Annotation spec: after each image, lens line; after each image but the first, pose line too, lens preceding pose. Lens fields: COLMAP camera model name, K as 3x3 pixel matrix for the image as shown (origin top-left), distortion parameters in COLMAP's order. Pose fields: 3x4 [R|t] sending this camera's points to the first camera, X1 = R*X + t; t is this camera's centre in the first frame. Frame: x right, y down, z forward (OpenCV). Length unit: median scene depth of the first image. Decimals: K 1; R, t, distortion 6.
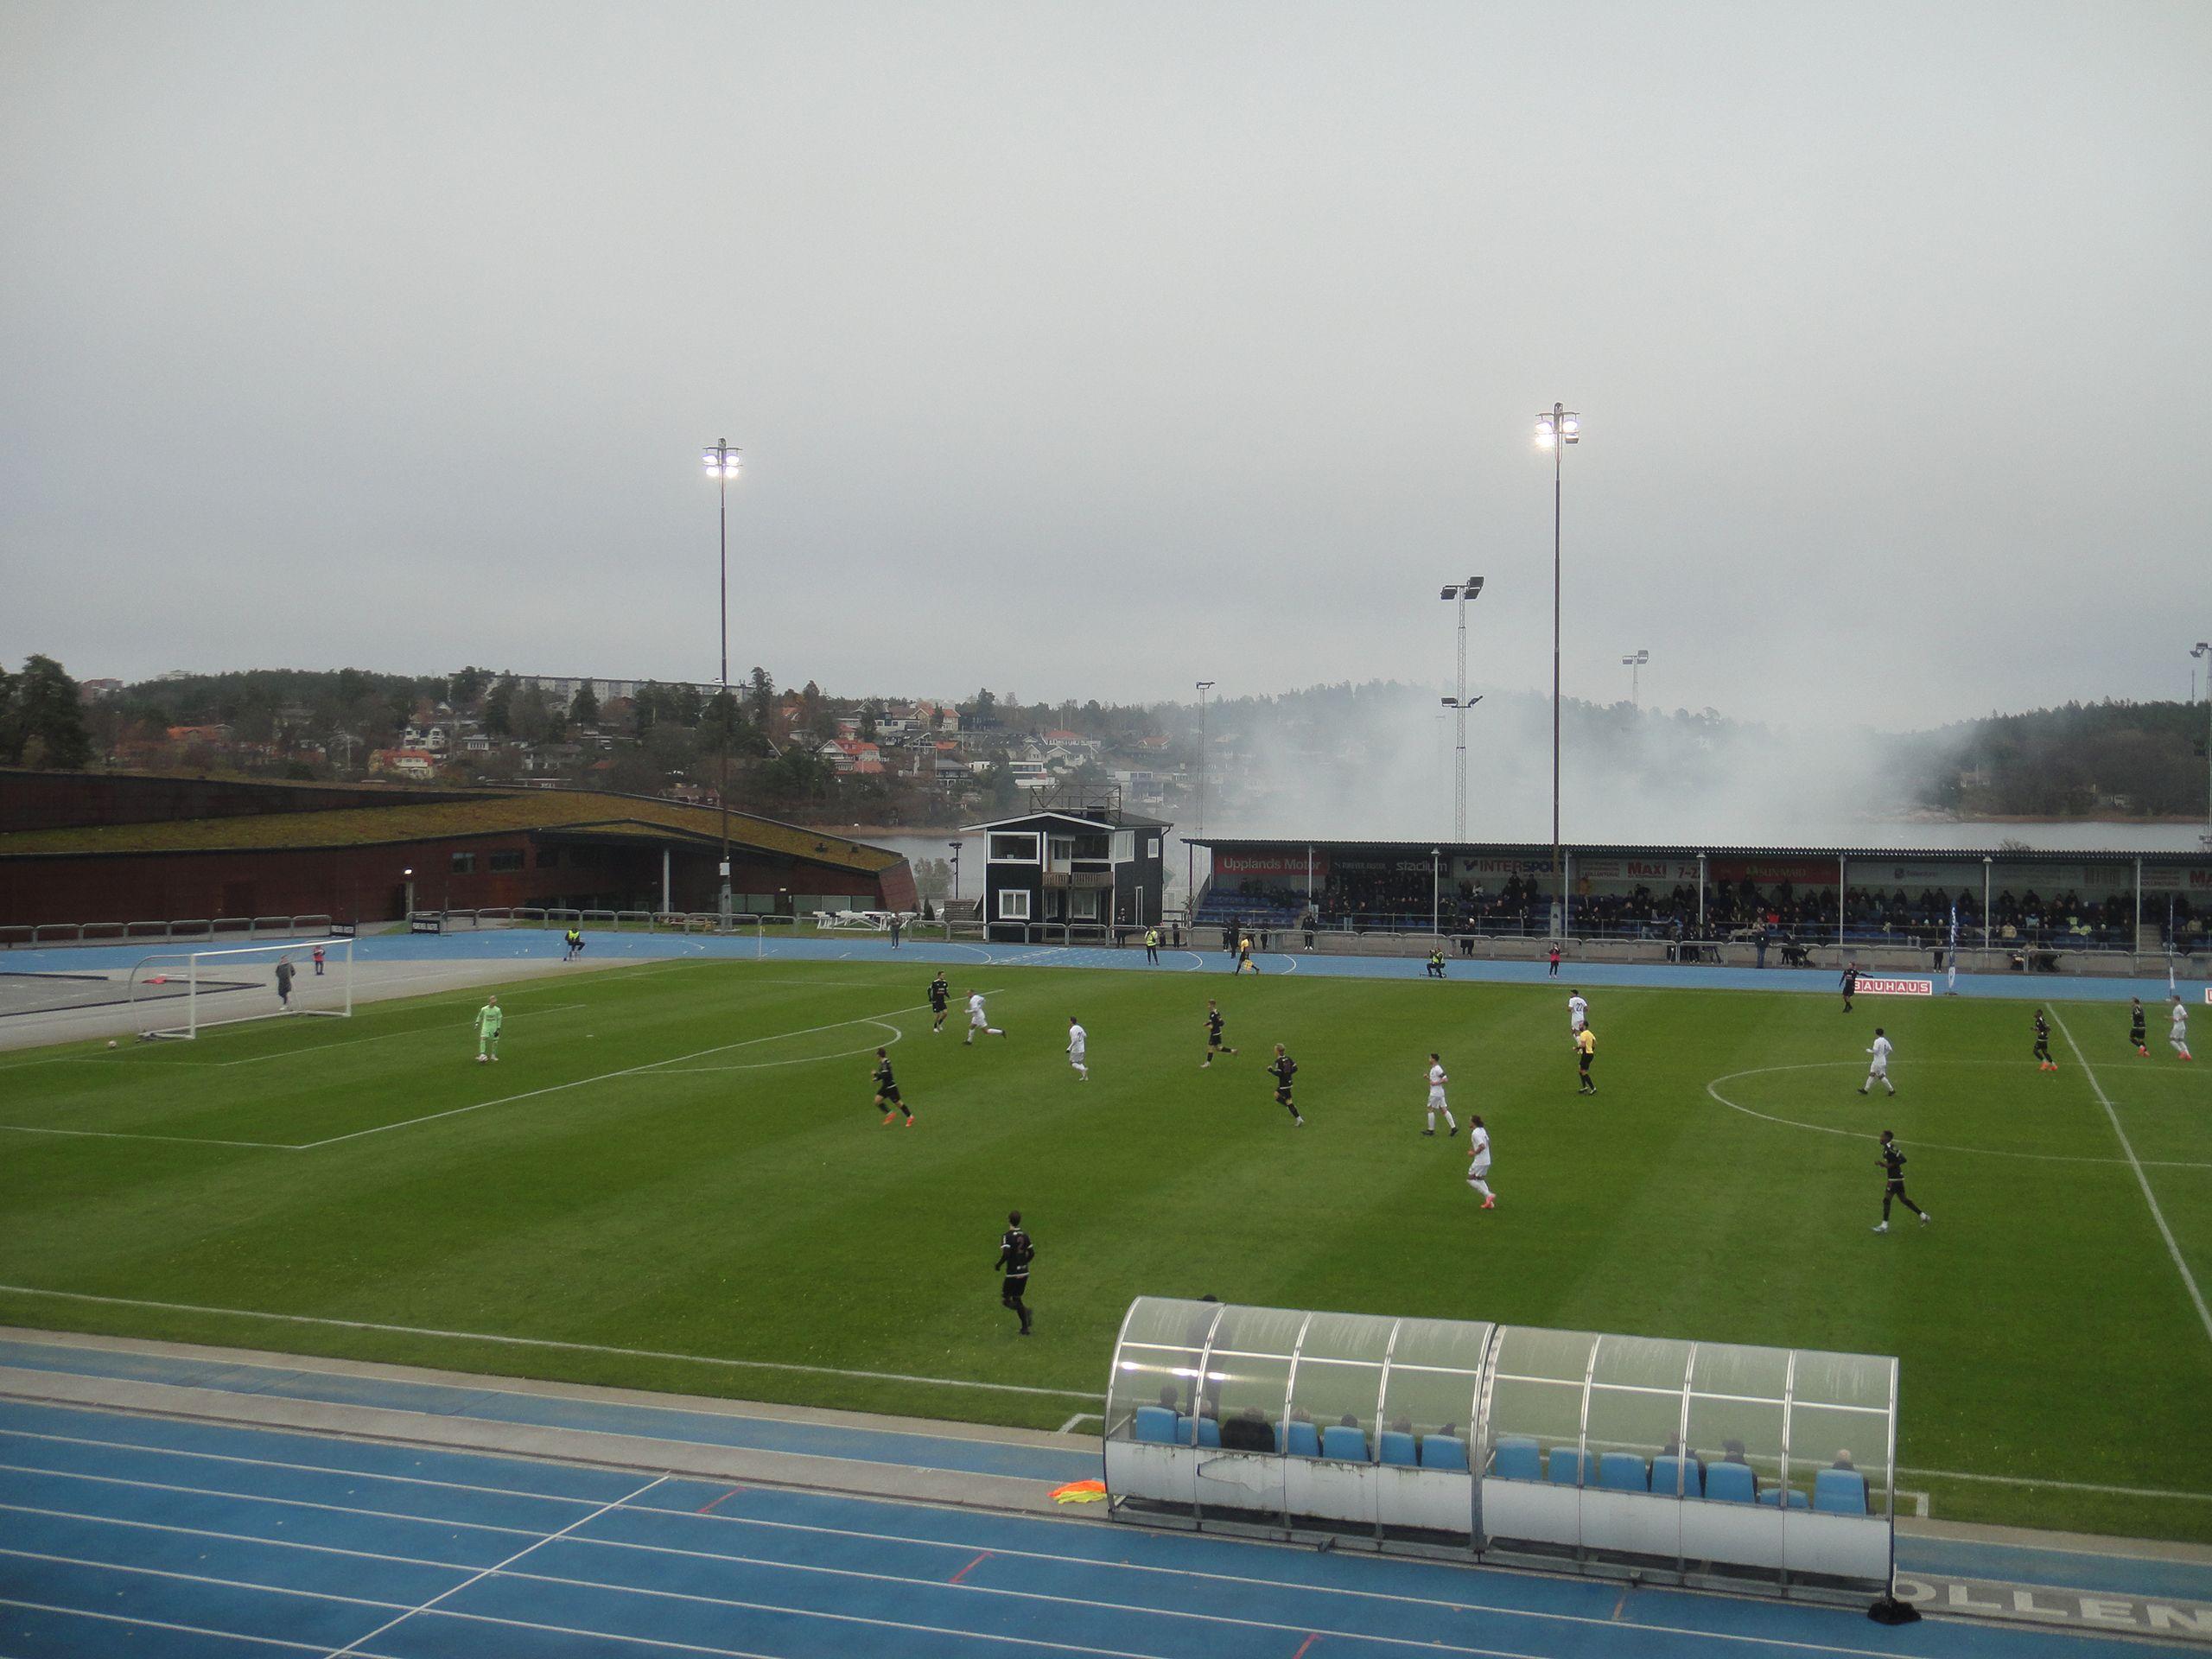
lens RADIAL K [[2406.5, 0, 1101.9], [0, 2406.5, 825.1], [0, 0, 1]] dist [0.002524, -0.009176]
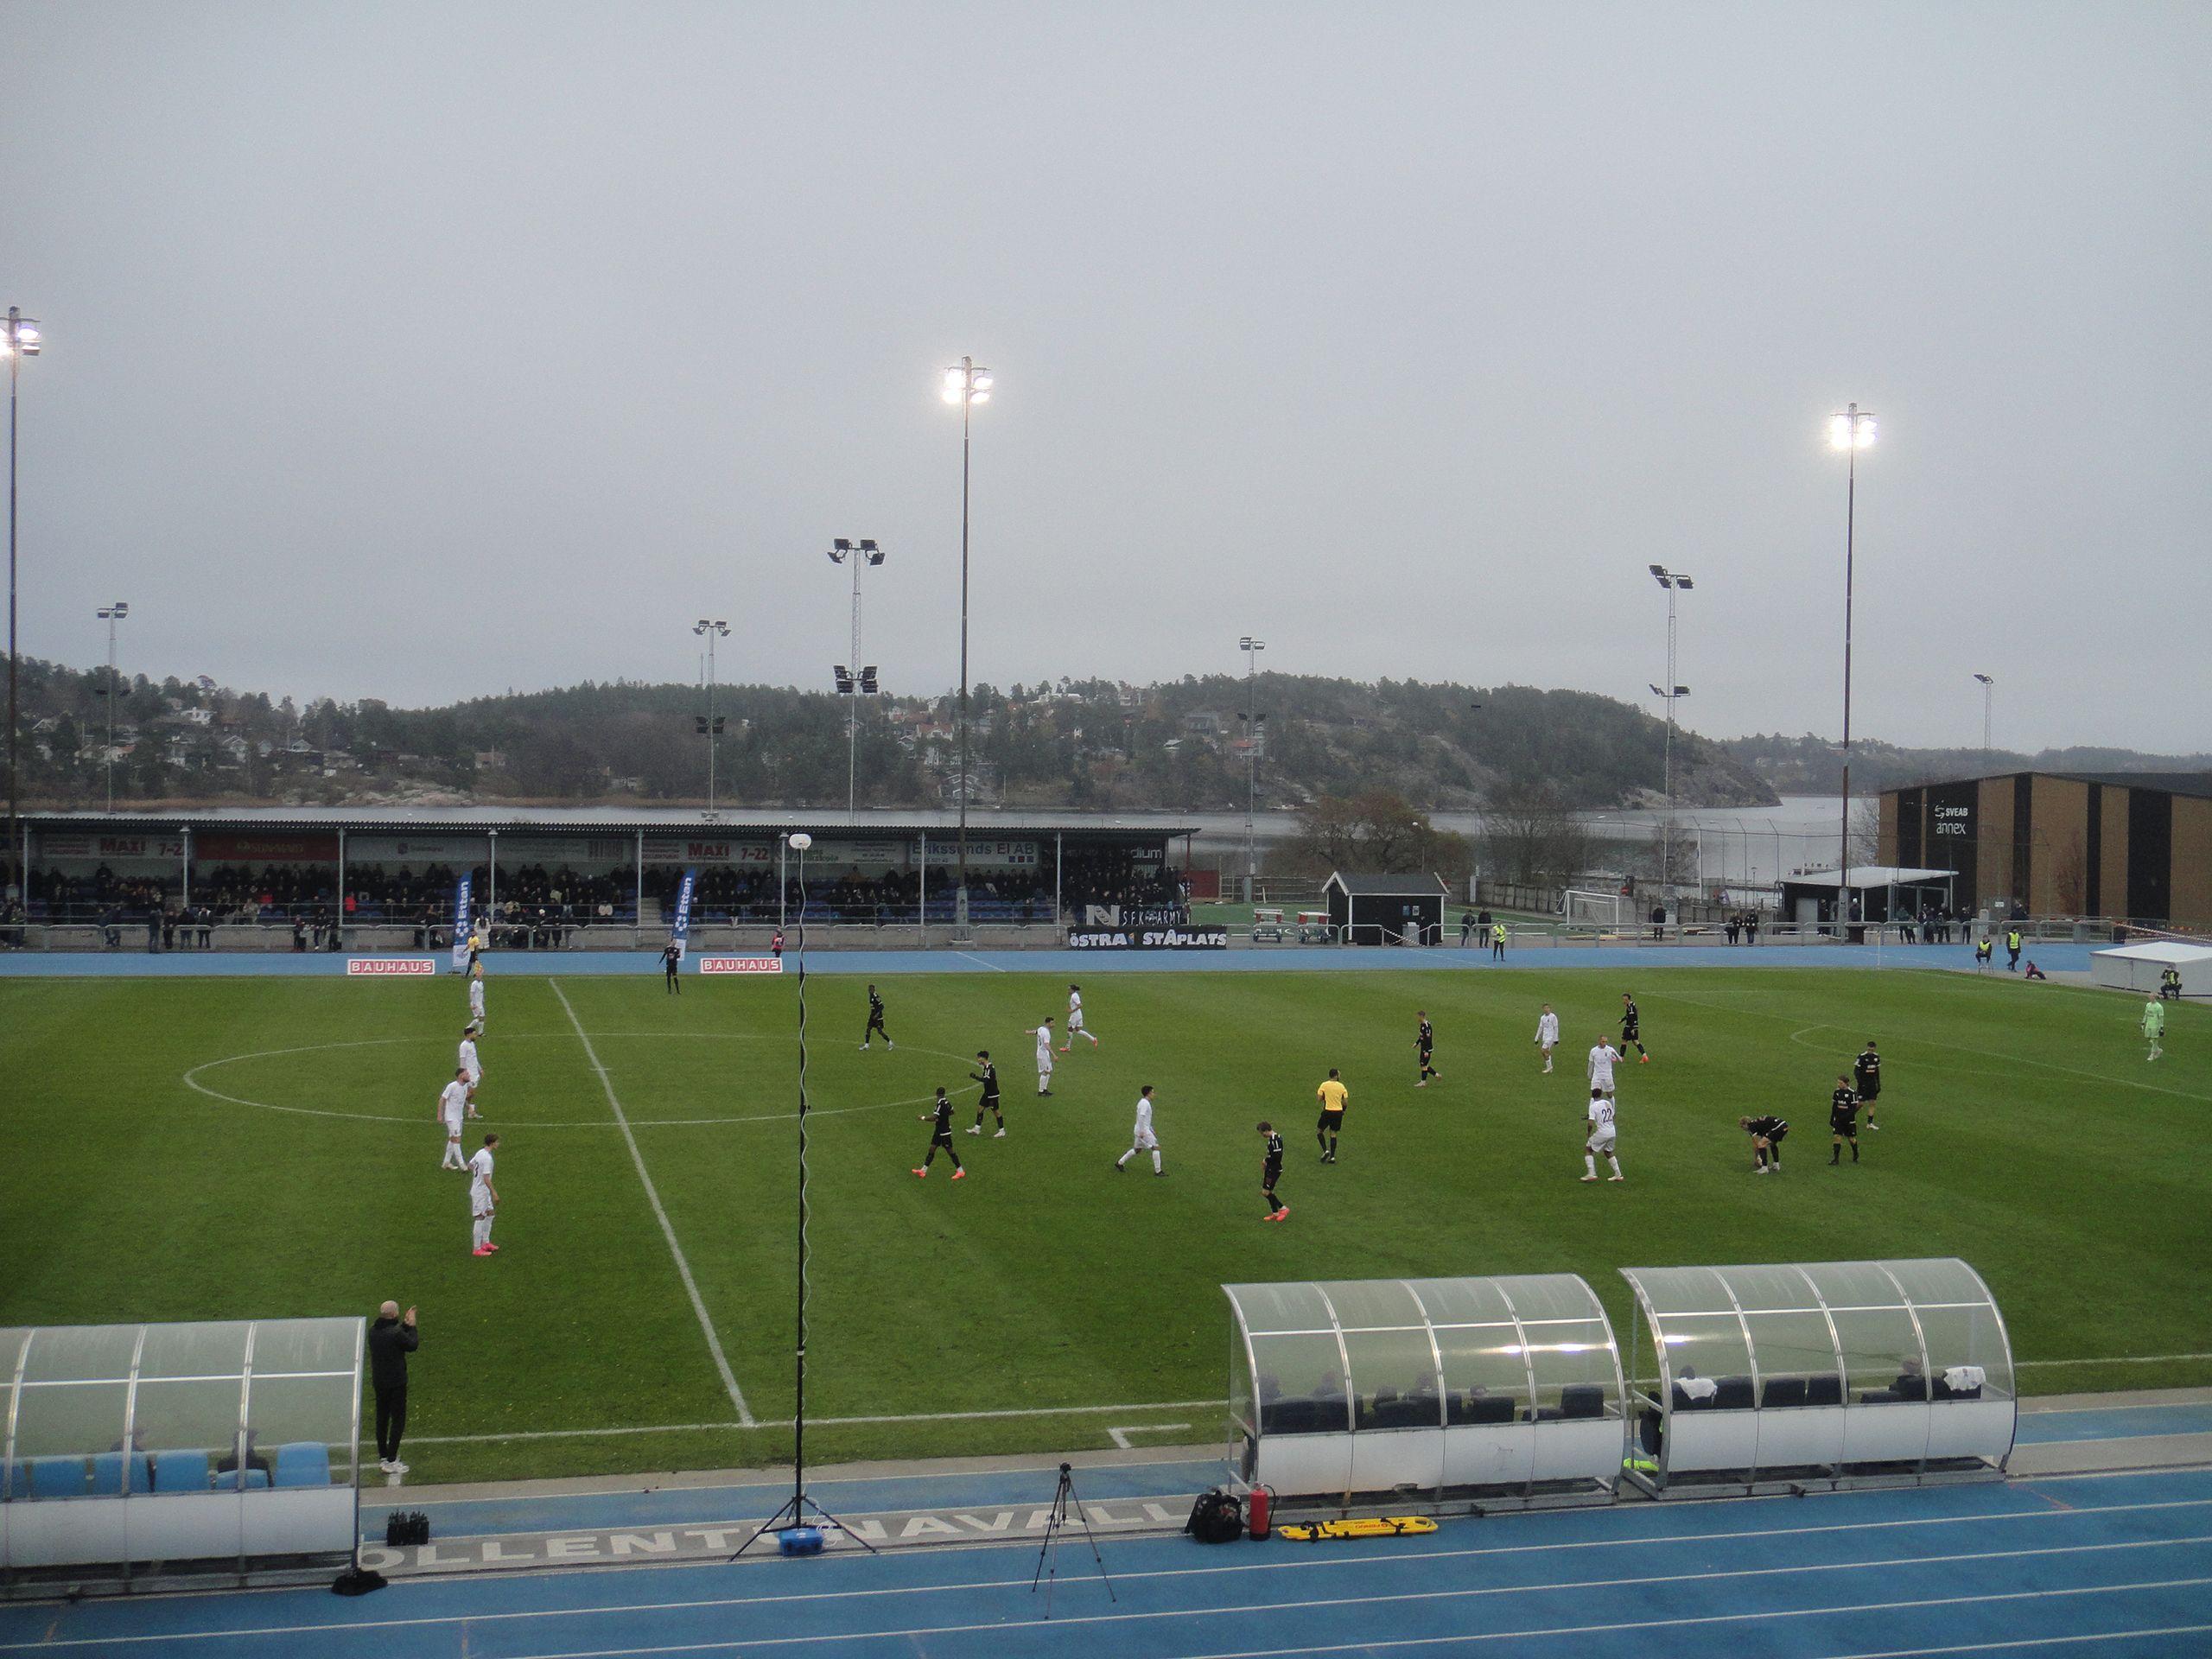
lens RADIAL K [[2618.2, 0, 1104.5], [0, 2618.2, 833.3], [0, 0, 1]] dist [0.003937, 0.007381]
pose [[0.837645, -0.003446, 0.546205, 0.002467], [-0.001591, 0.999960, 0.008748, 0.004572], [-0.546213, -0.008197, 0.837606, -0.005016]]
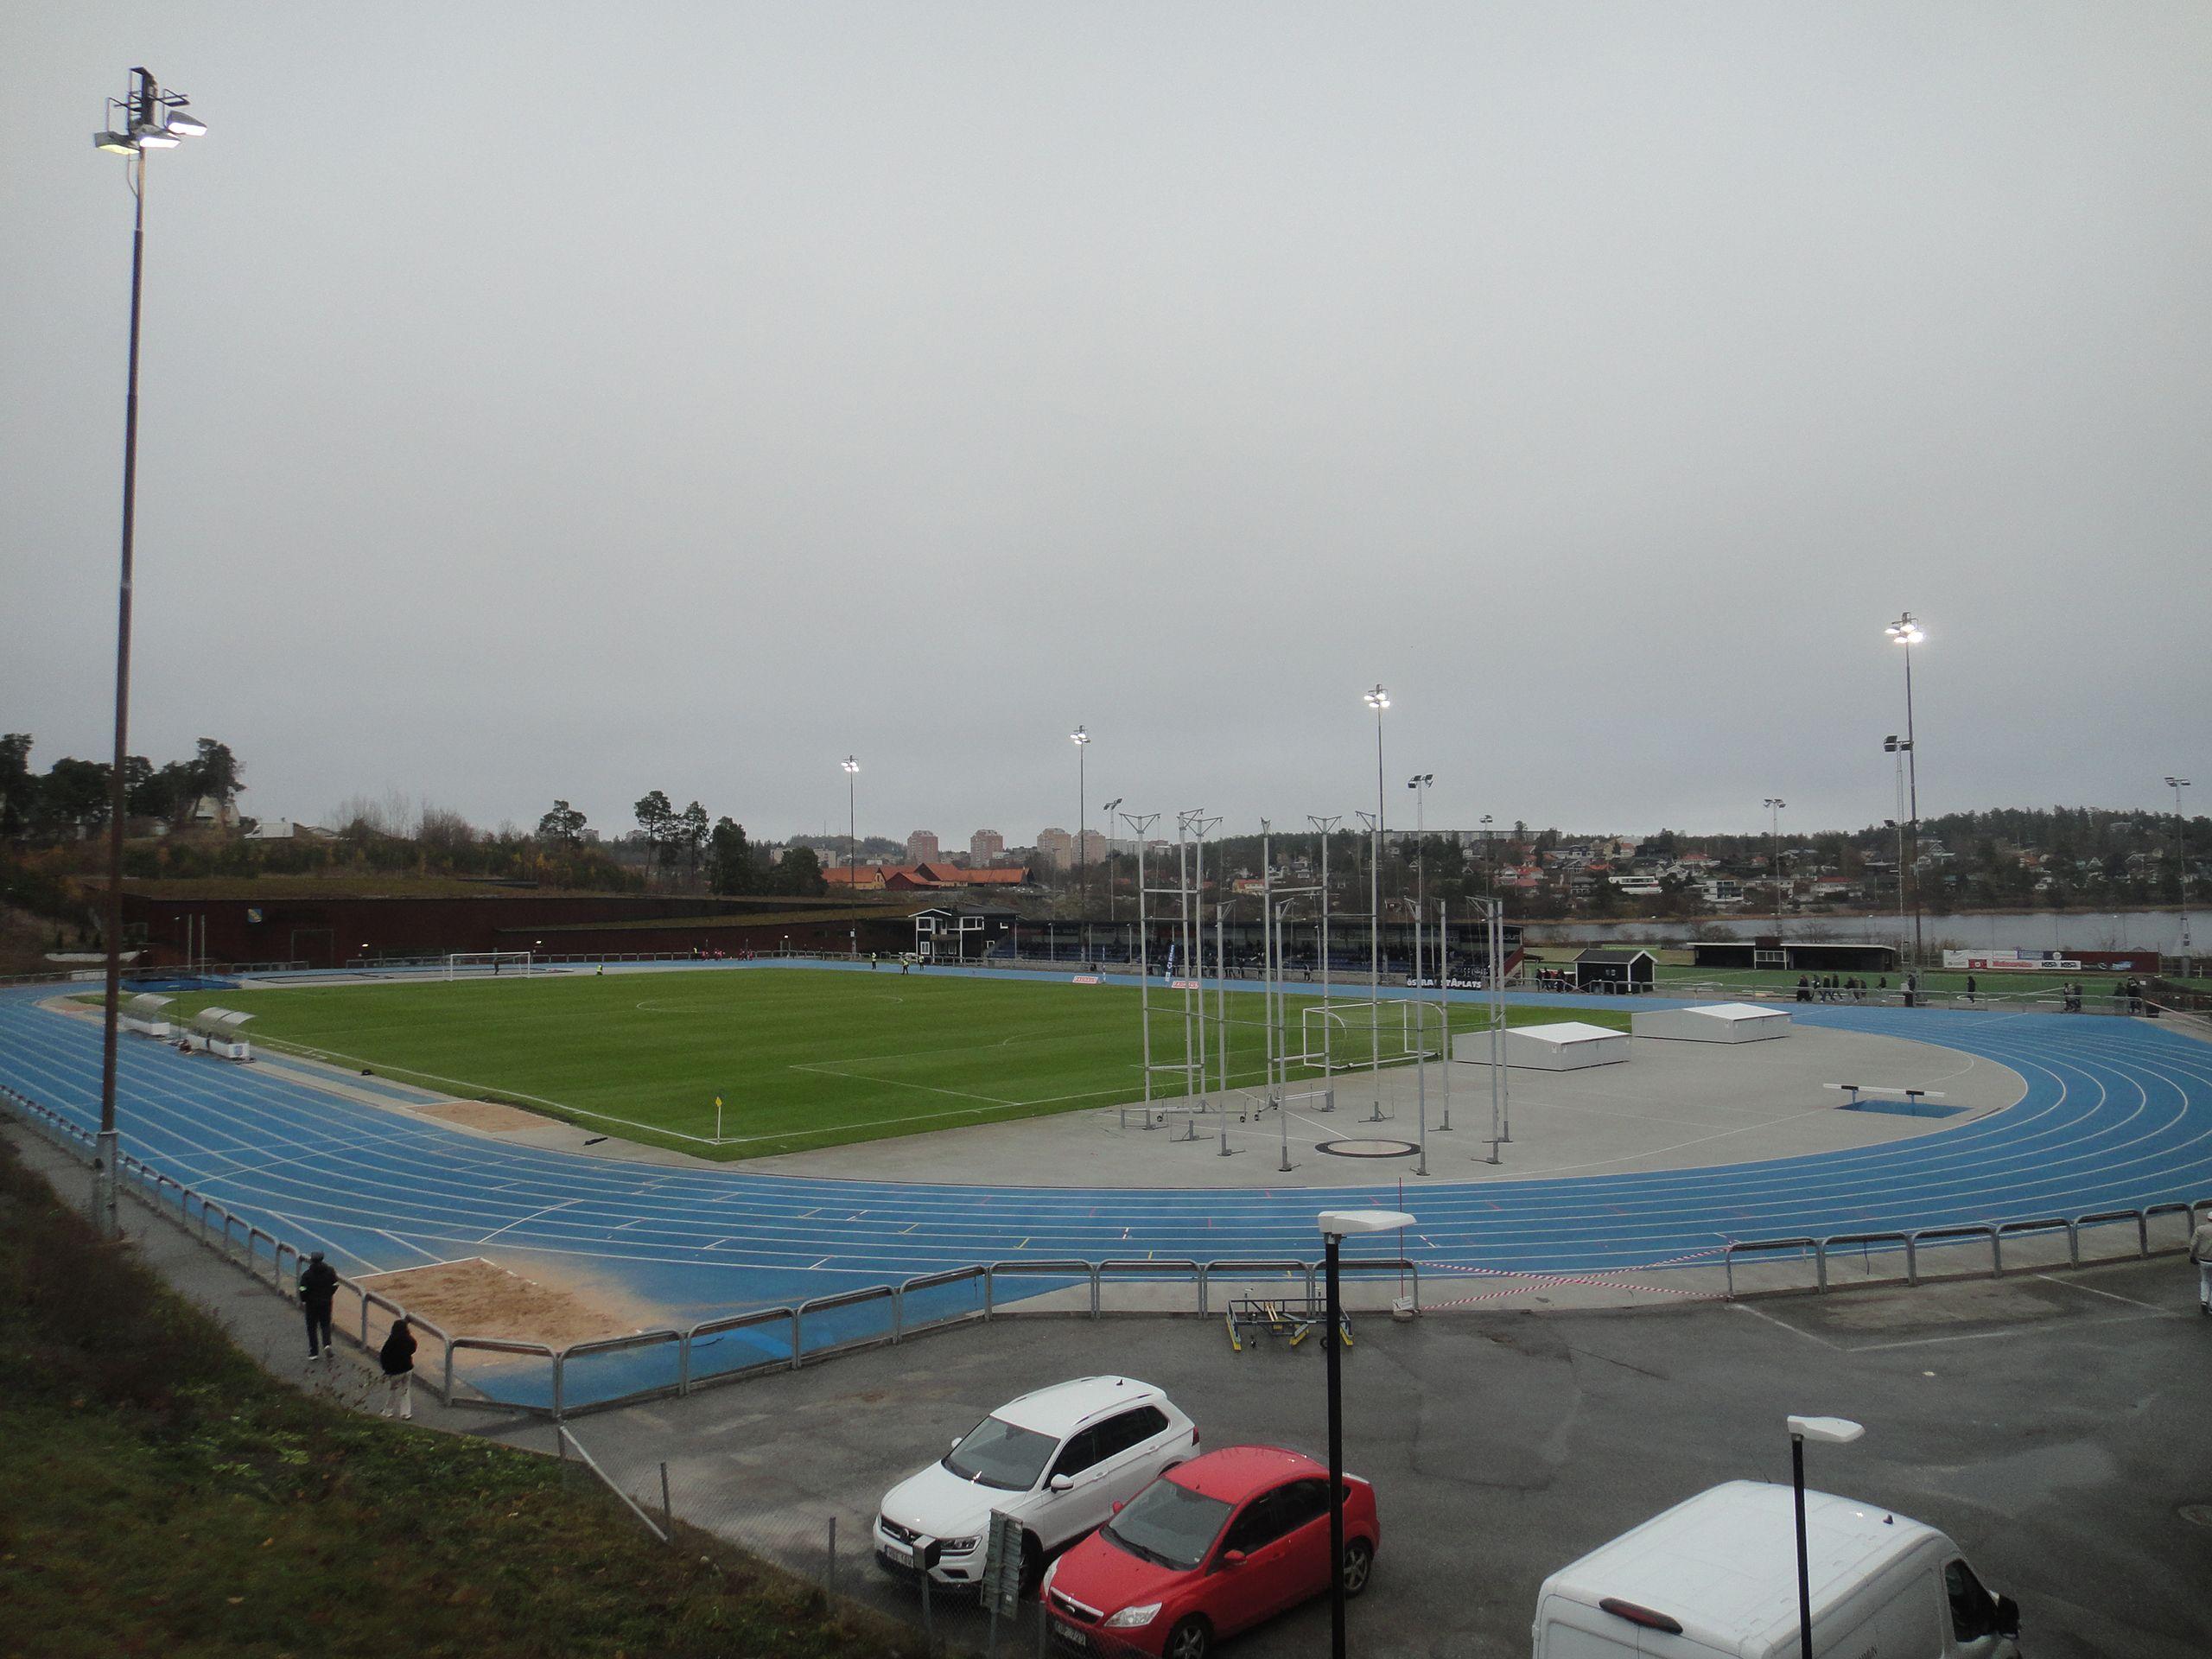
lens RADIAL K [[1558.6, 0, 1105.3], [0, 1558.6, 835.9], [0, 0, 1]] dist [0.007931, 0.001972]
pose [[0.868549, -0.037074, -0.494216, 0.853225], [0.009831, 0.998291, -0.057609, 0.012506], [0.495507, 0.045178, 0.867428, -0.229396]]
